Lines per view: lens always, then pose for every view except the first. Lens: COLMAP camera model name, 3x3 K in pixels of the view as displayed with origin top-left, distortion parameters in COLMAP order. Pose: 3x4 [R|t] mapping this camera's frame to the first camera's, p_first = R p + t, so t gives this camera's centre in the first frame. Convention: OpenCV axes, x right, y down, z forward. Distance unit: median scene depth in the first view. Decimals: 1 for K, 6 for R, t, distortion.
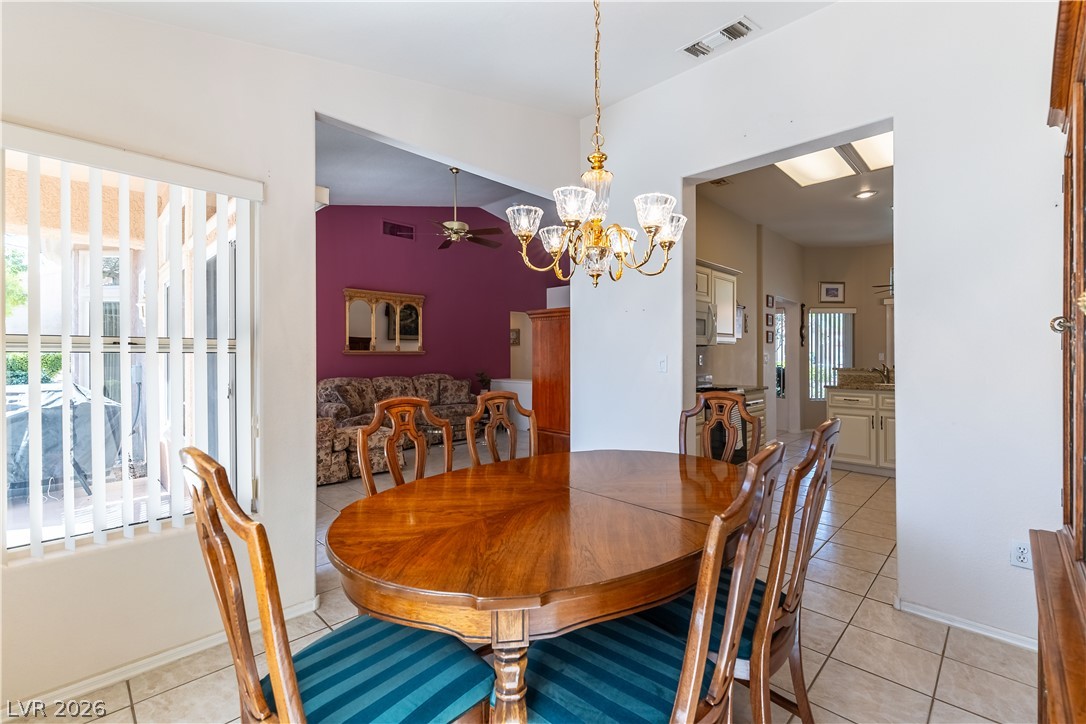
lens RADIAL K [[471.2, 0, 546.2], [0, 471.2, 355.8], [0, 0, 1]] dist [-0.001834, -0.000926]
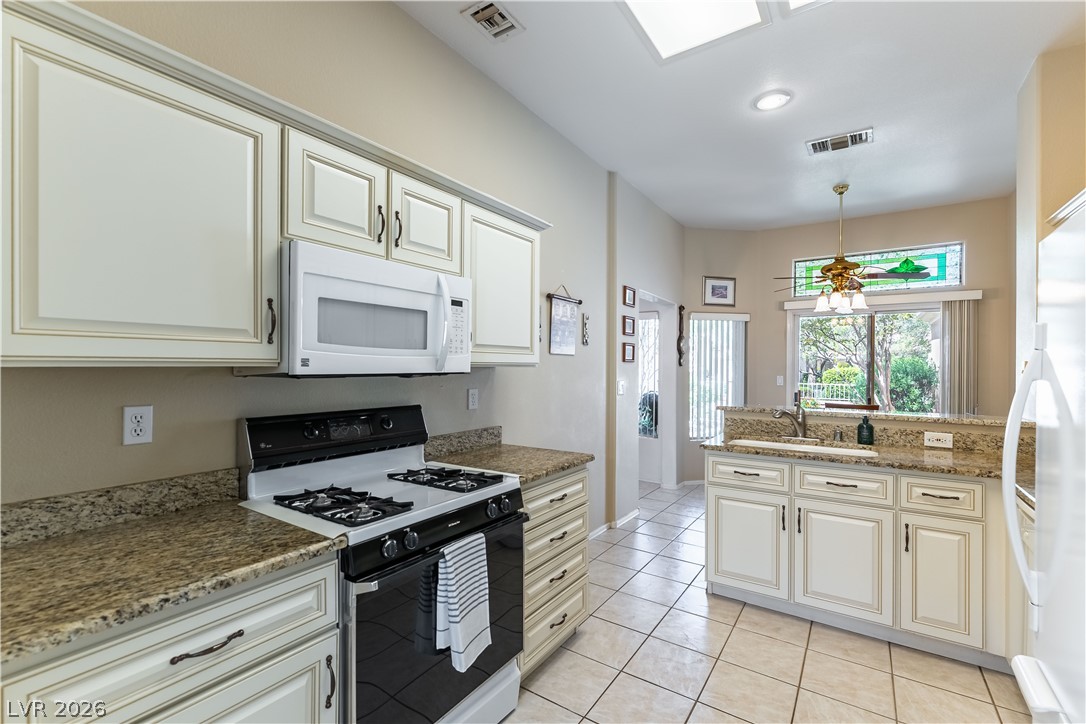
lens RADIAL K [[471.2, 0, 537.6], [0, 471.2, 367.7], [0, 0, 1]] dist [-0.001834, -0.000926]
pose [[0.985562, 0.007314, 0.169158, 0.225852], [-0.007723, 0.999969, 0.001760, -0.017665], [-0.169140, -0.003041, 0.985587, 0.358673]]
